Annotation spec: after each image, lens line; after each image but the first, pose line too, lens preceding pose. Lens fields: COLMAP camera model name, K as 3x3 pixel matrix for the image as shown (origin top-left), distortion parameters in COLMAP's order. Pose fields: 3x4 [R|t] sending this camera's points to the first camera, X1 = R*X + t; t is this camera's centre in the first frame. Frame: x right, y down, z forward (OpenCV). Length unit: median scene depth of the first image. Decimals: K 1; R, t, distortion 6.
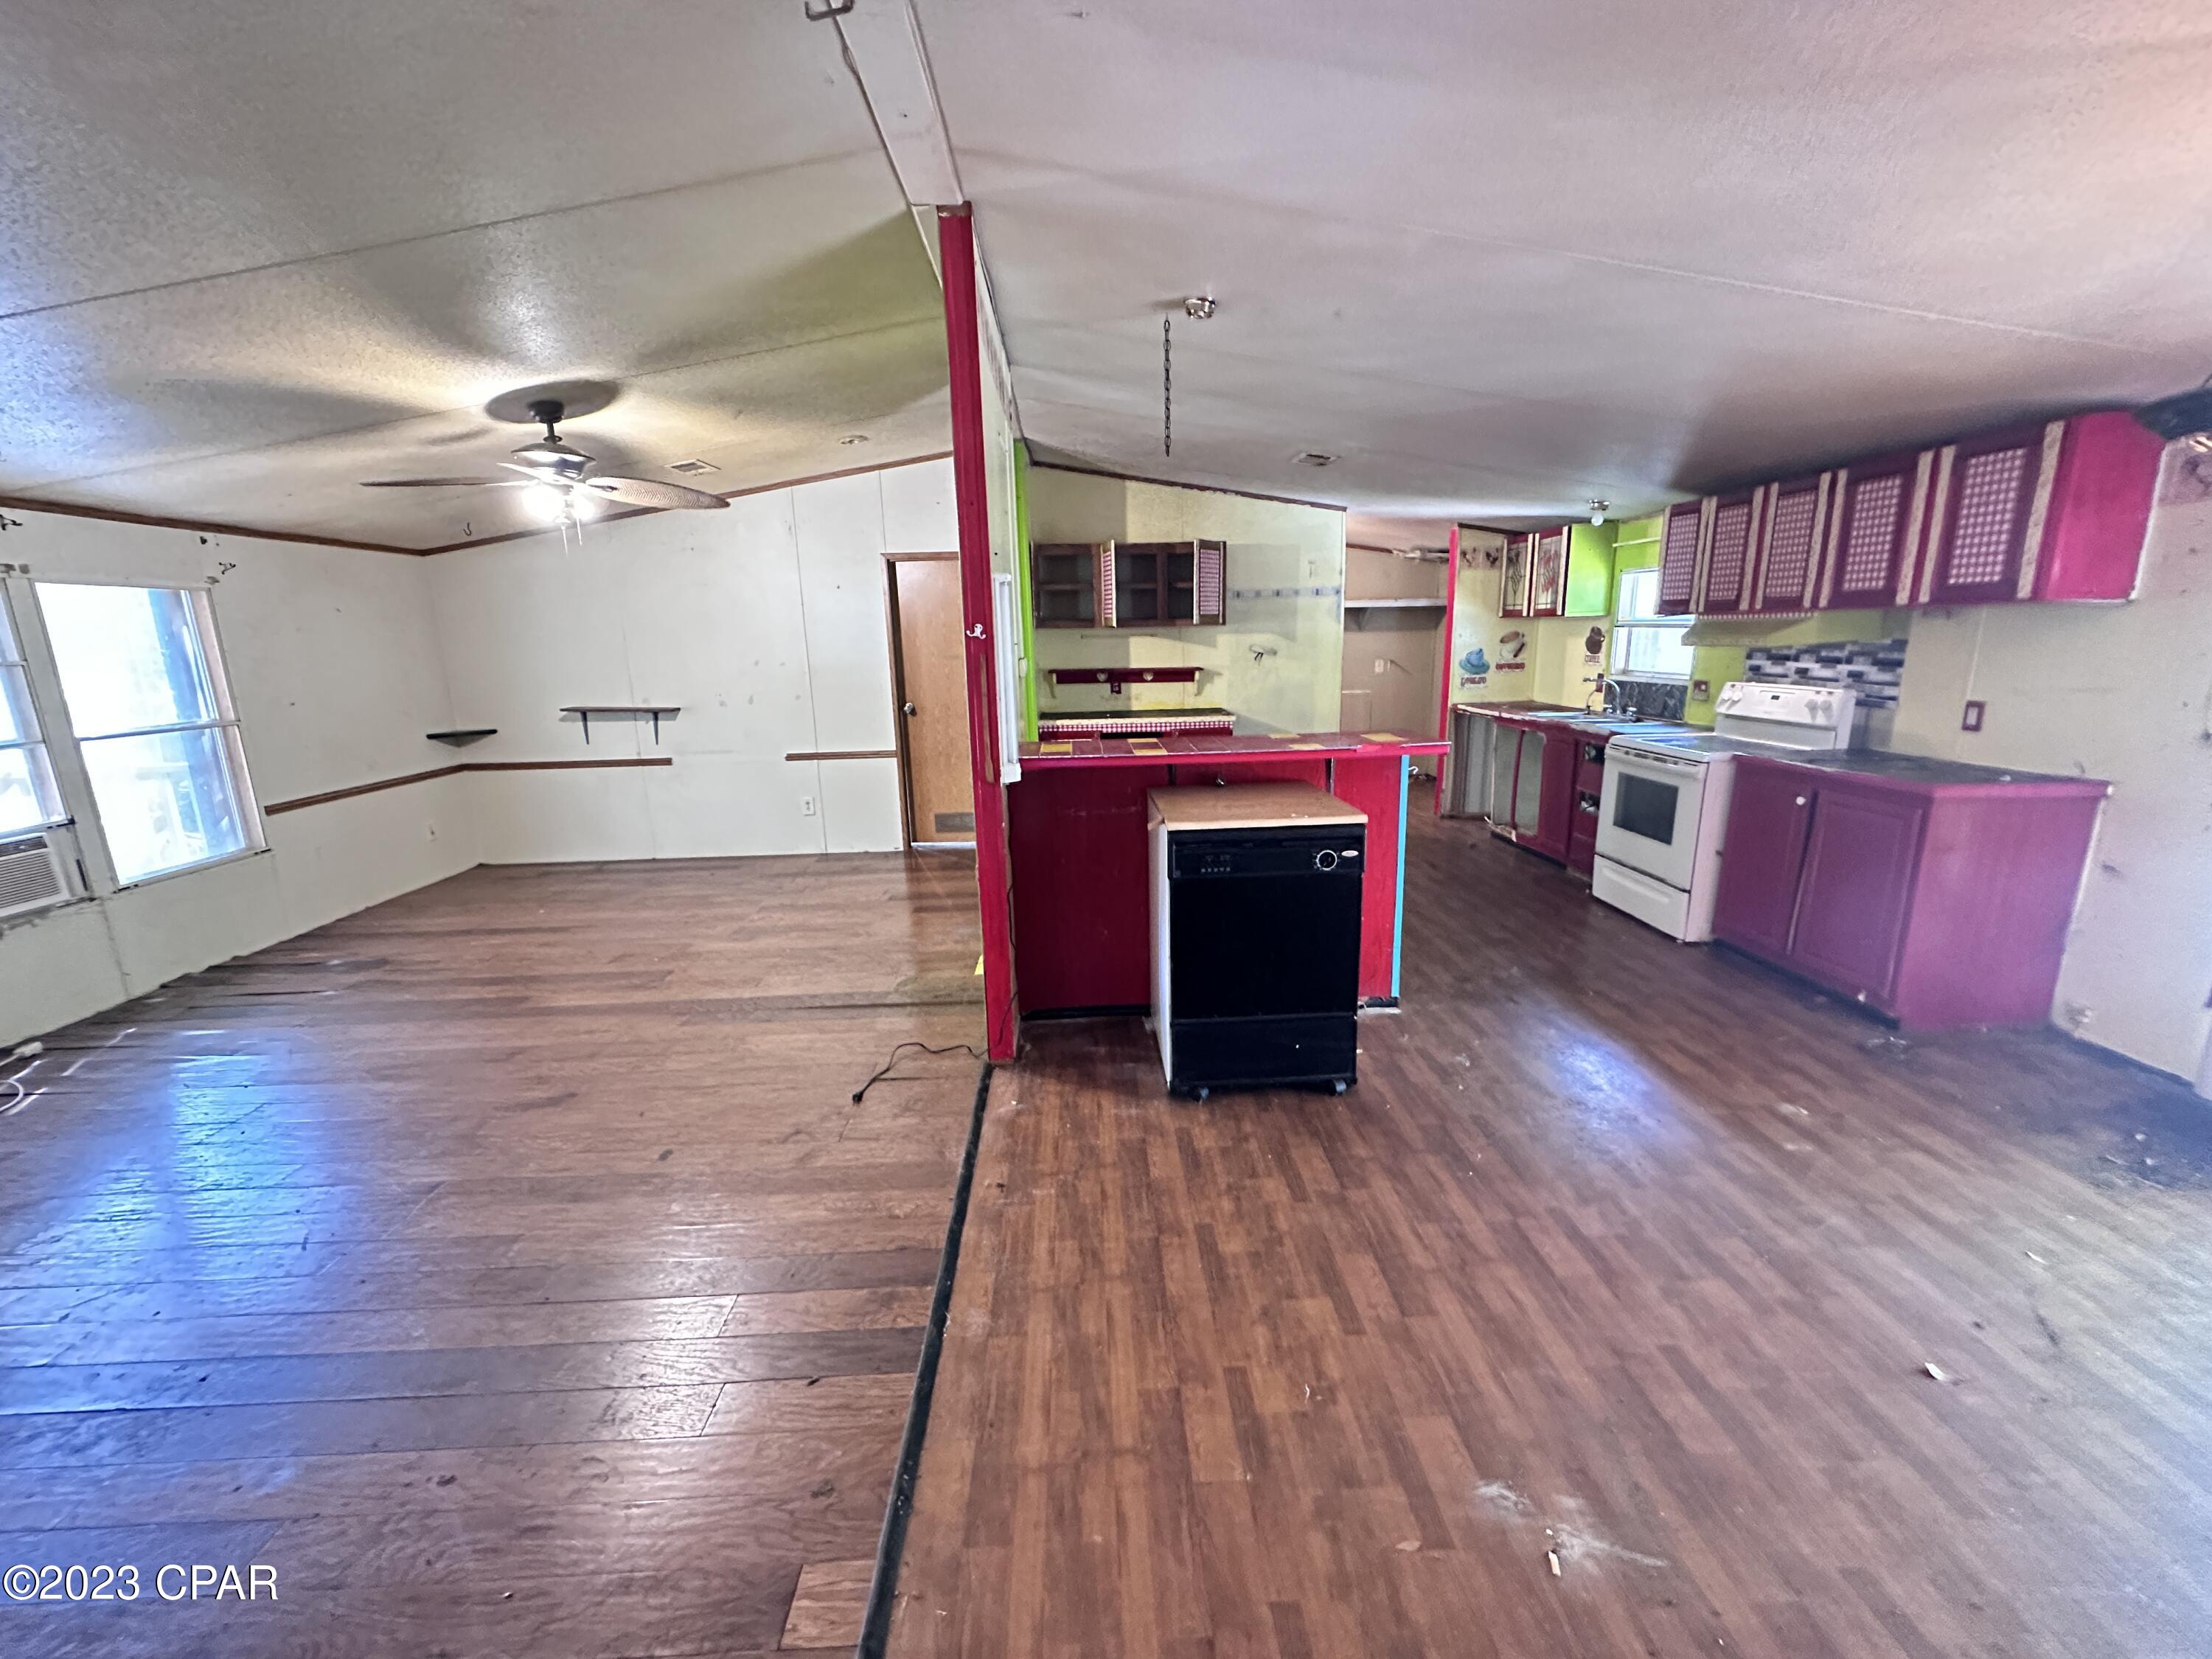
lens RADIAL K [[881.3, 0, 1102.7], [0, 881.3, 831.1], [0, 0, 1]] dist [-0.004050, 0.000885]
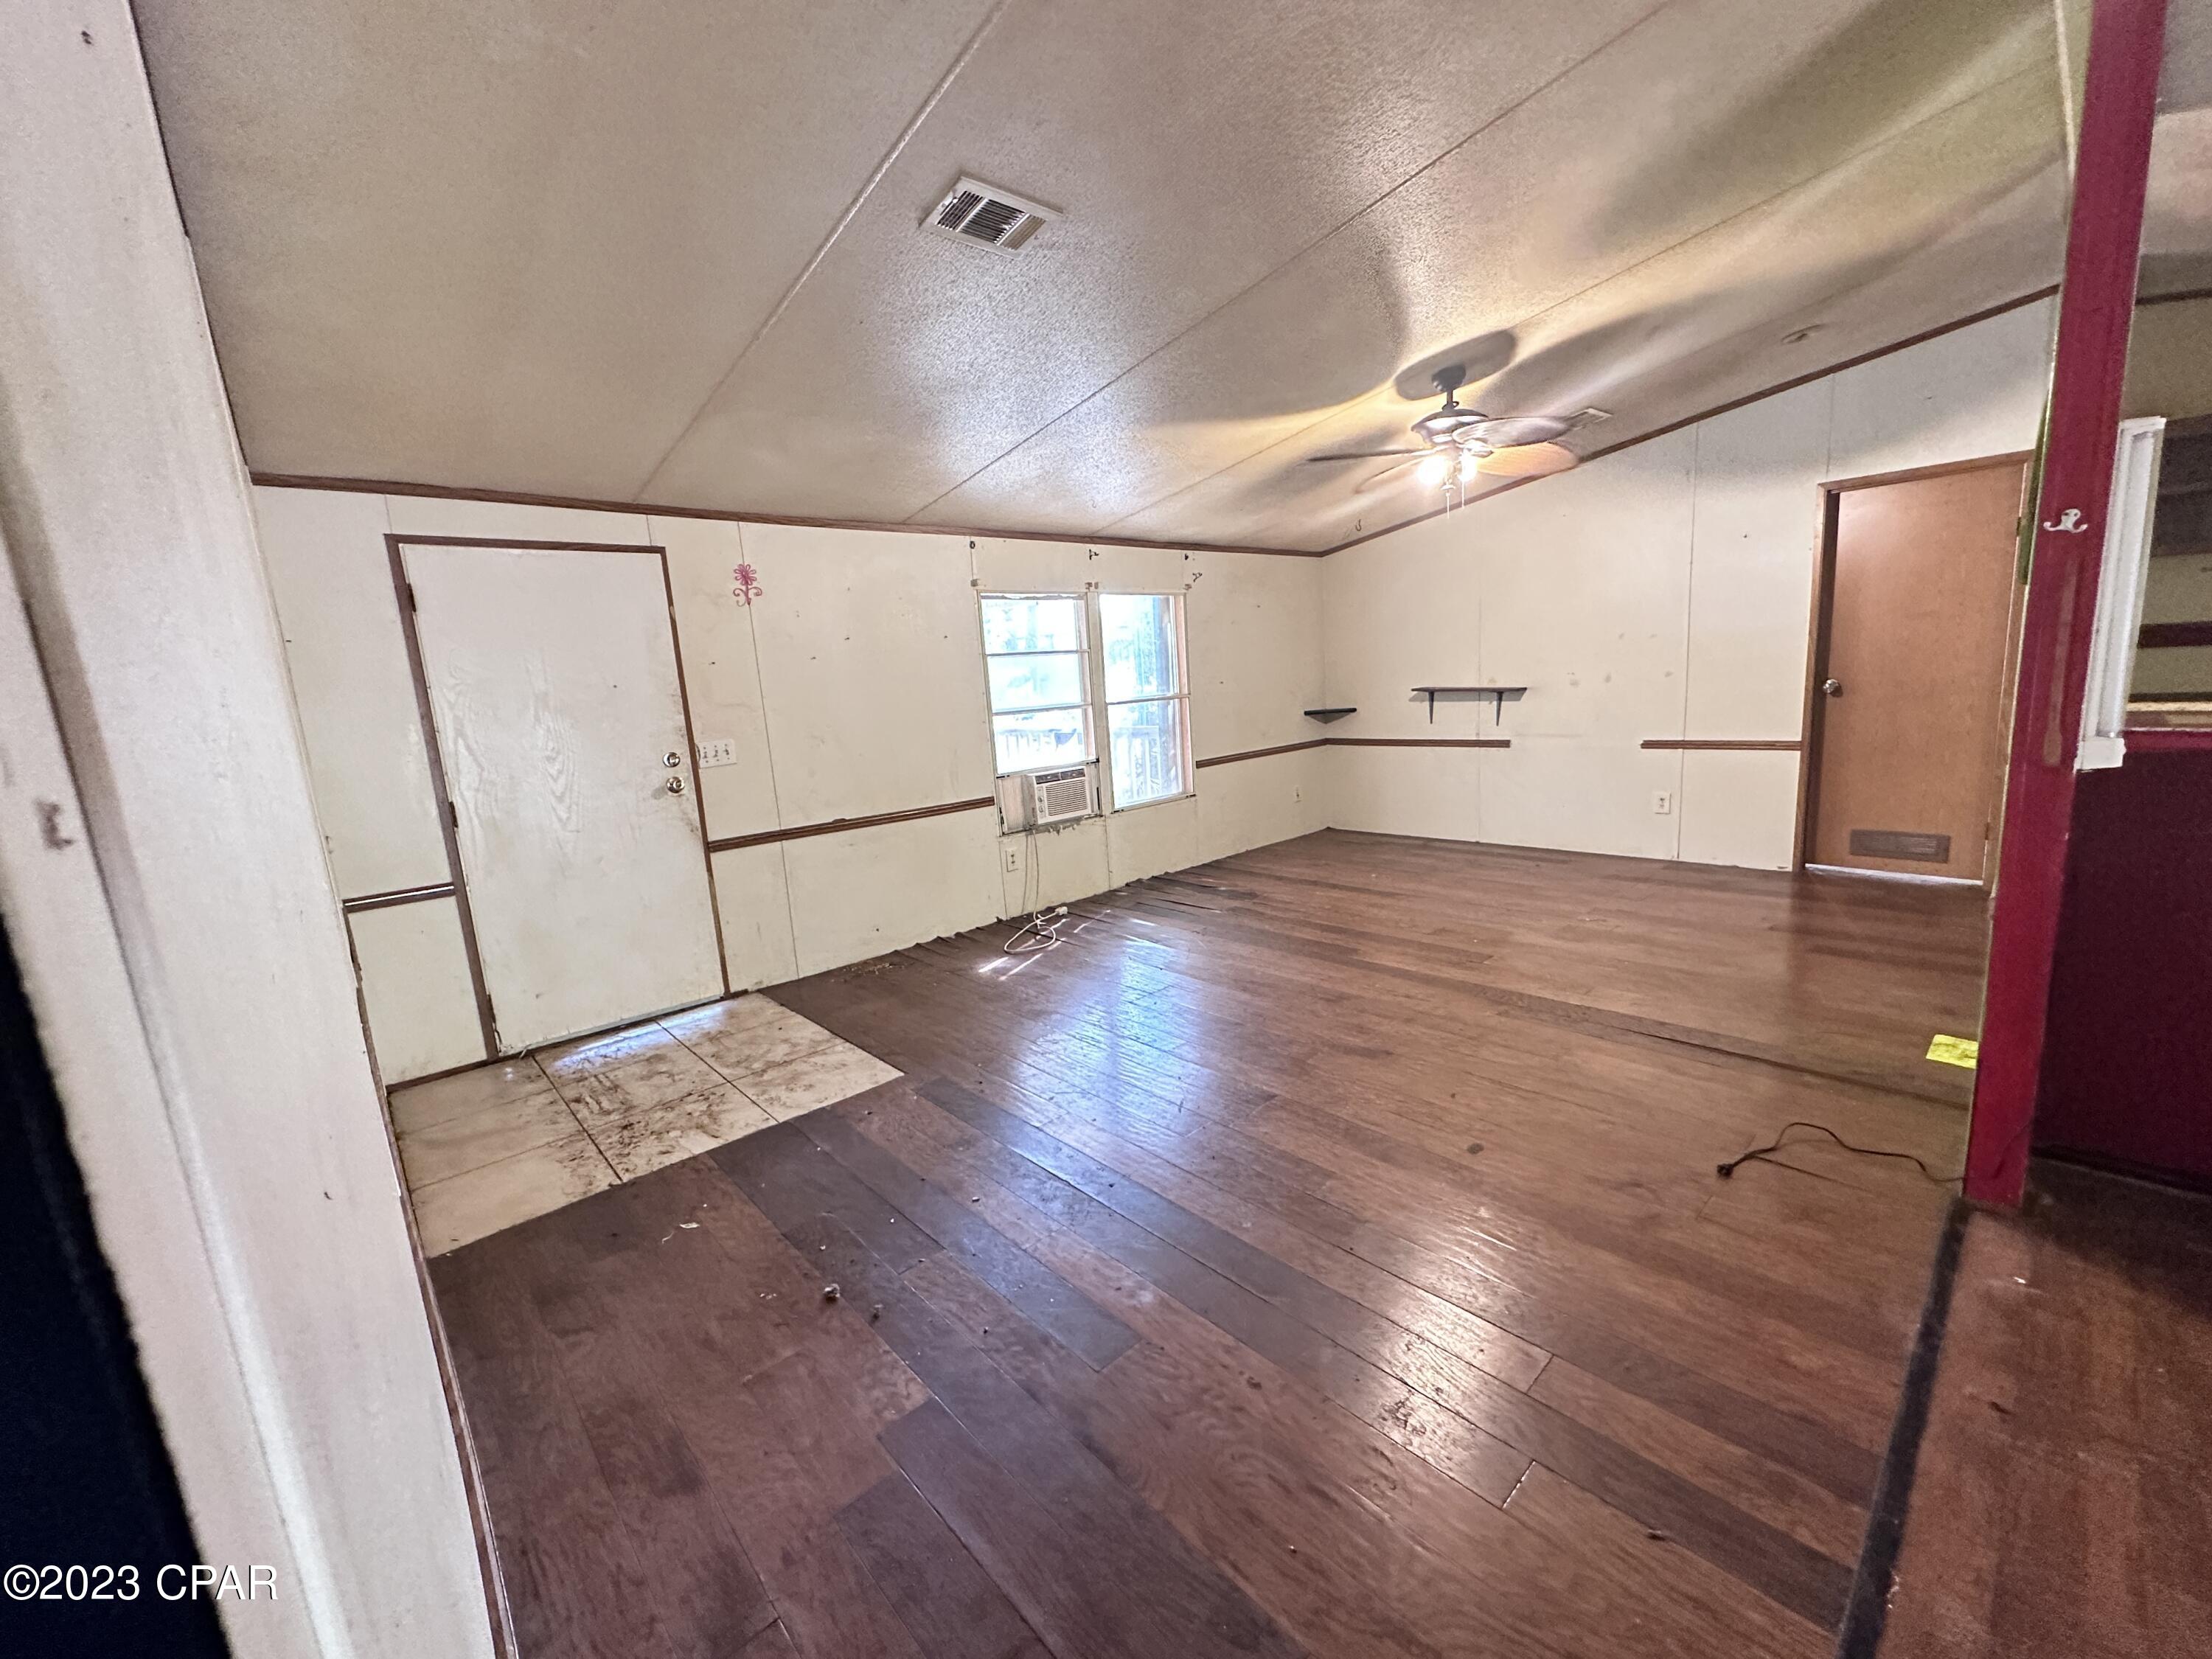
lens RADIAL K [[881.3, 0, 1094.8], [0, 881.3, 828.3], [0, 0, 1]] dist [-0.004050, 0.000885]
pose [[0.639707, 0.111672, -0.760463, -0.073146], [-0.113064, 0.992298, 0.050606, 0.029595], [0.760258, 0.053608, 0.647406, 0.073507]]
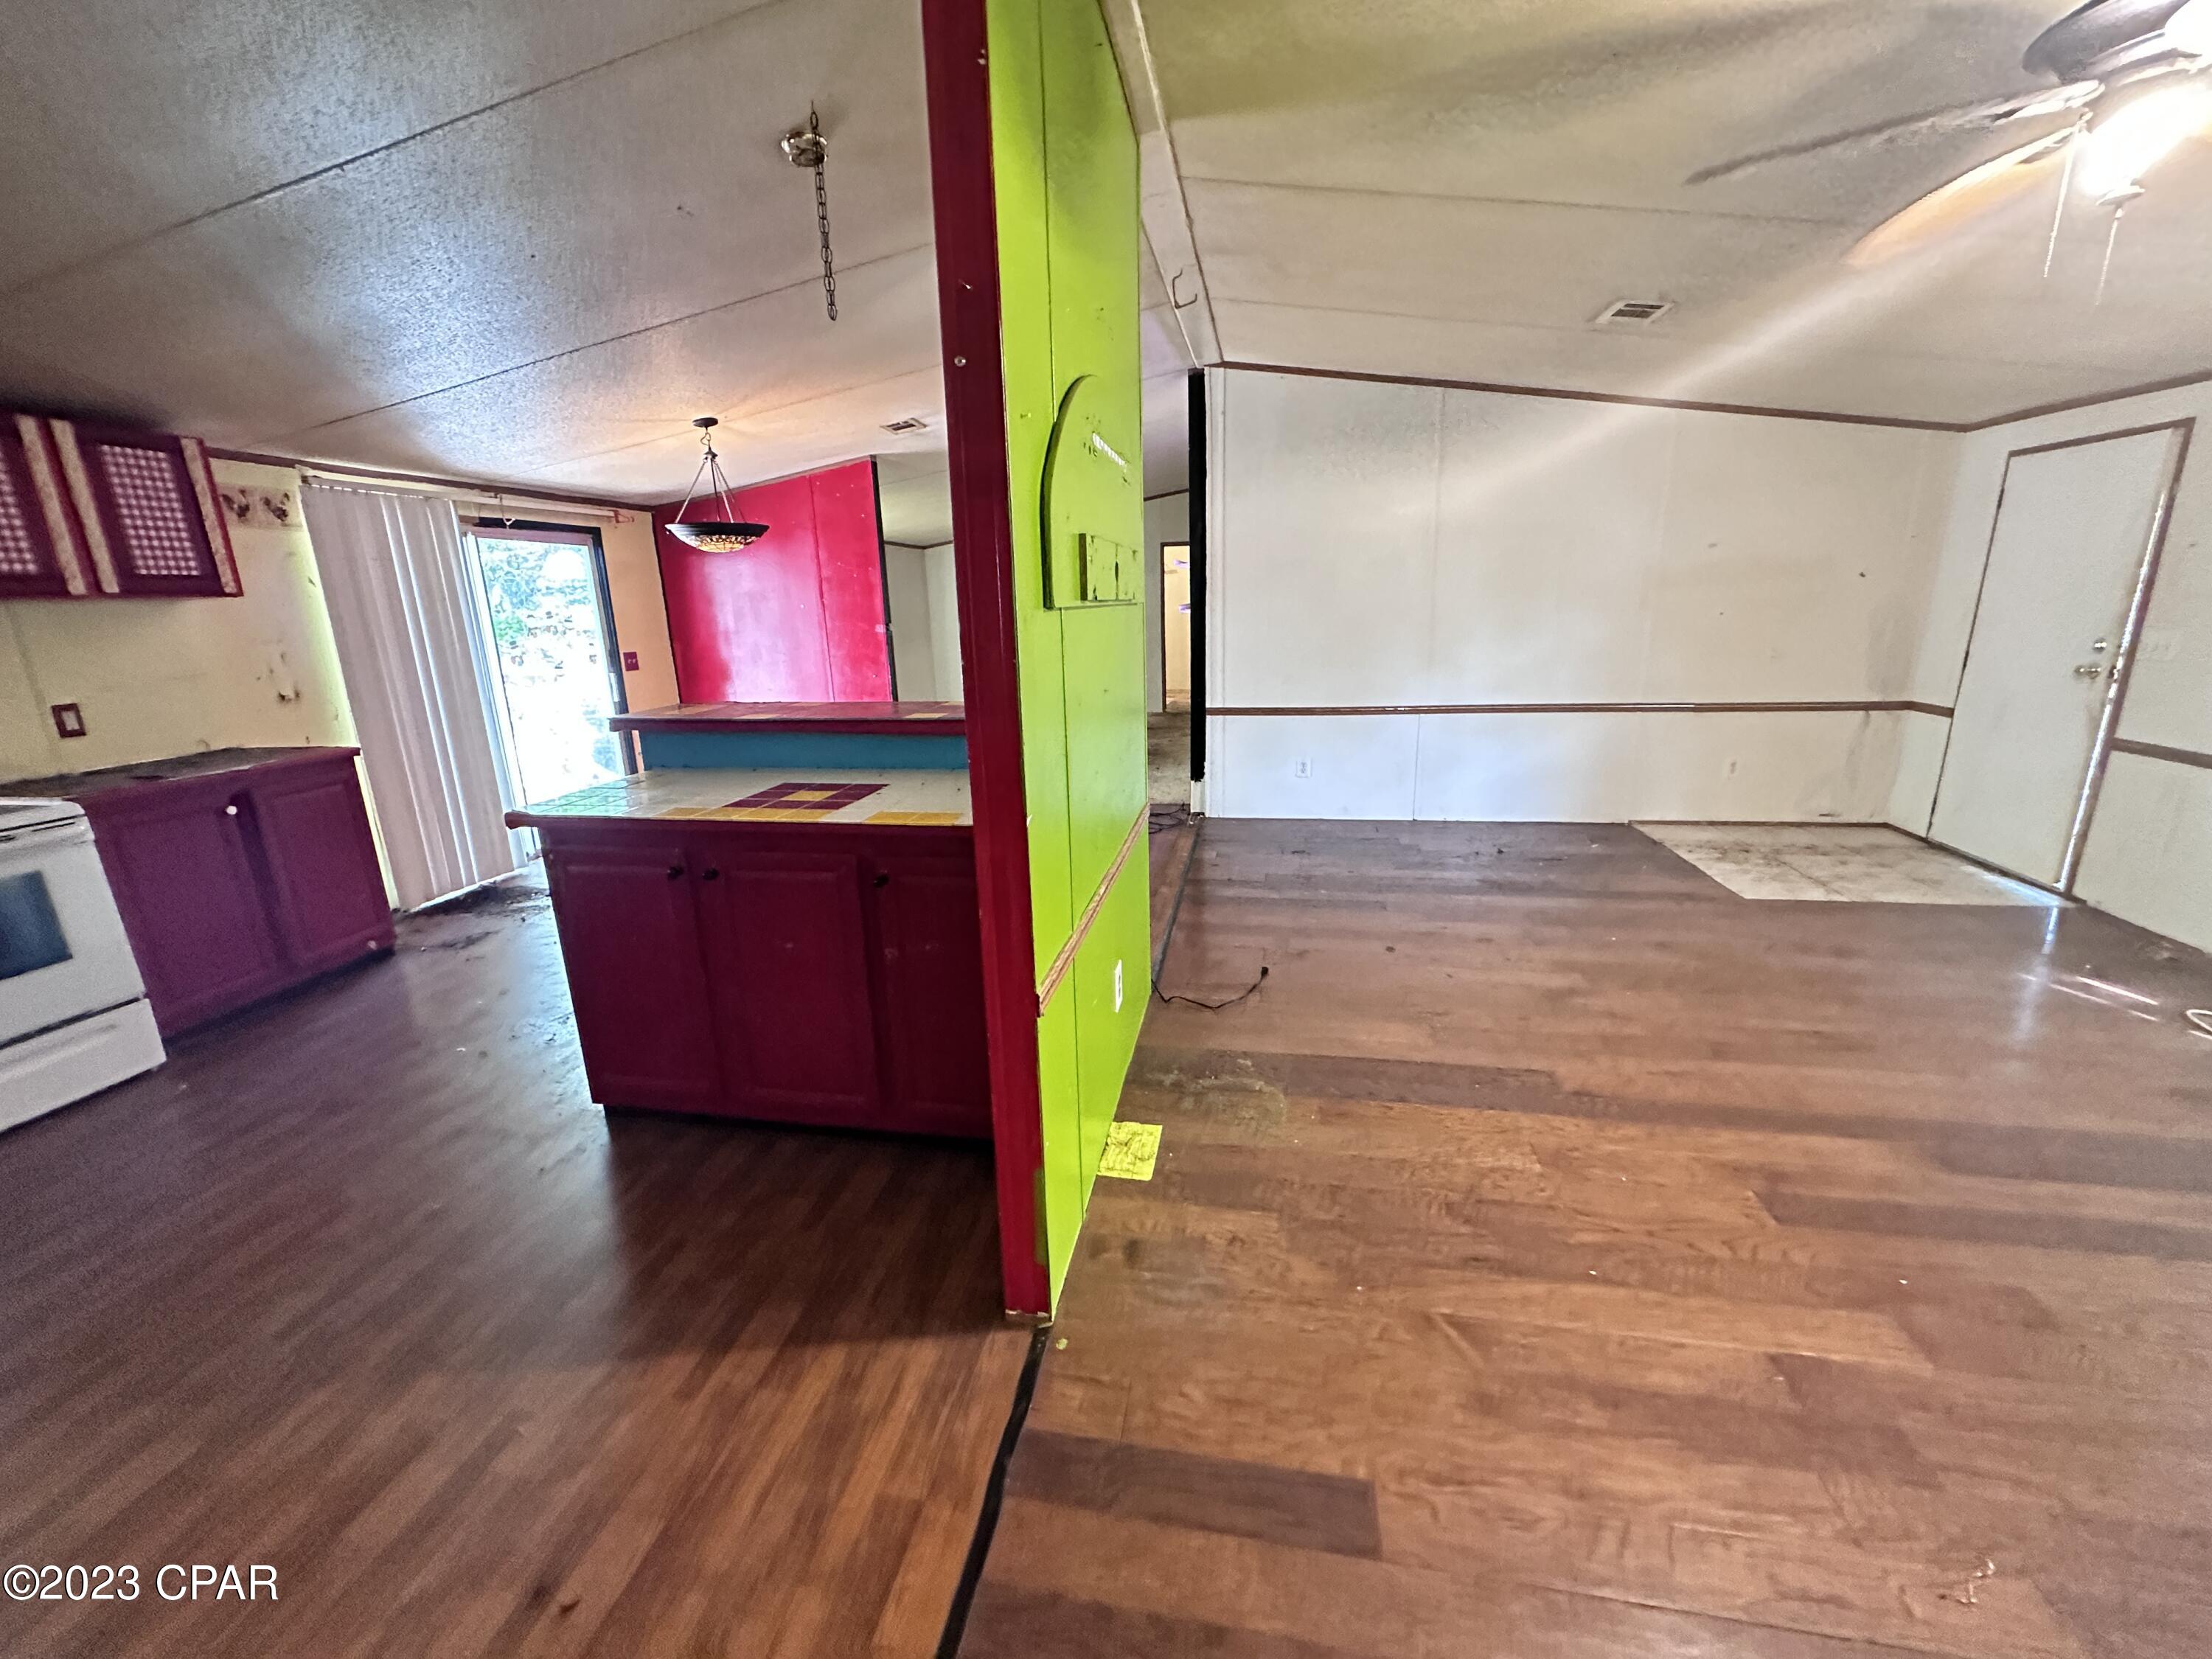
lens RADIAL K [[881.3, 0, 1102.4], [0, 881.3, 828.8], [0, 0, 1]] dist [-0.004050, 0.000885]
pose [[-0.975455, -0.004619, 0.220149, -0.289974], [0.096332, 0.890080, 0.445508, -0.361747], [-0.198008, 0.455781, -0.867789, 1.763636]]
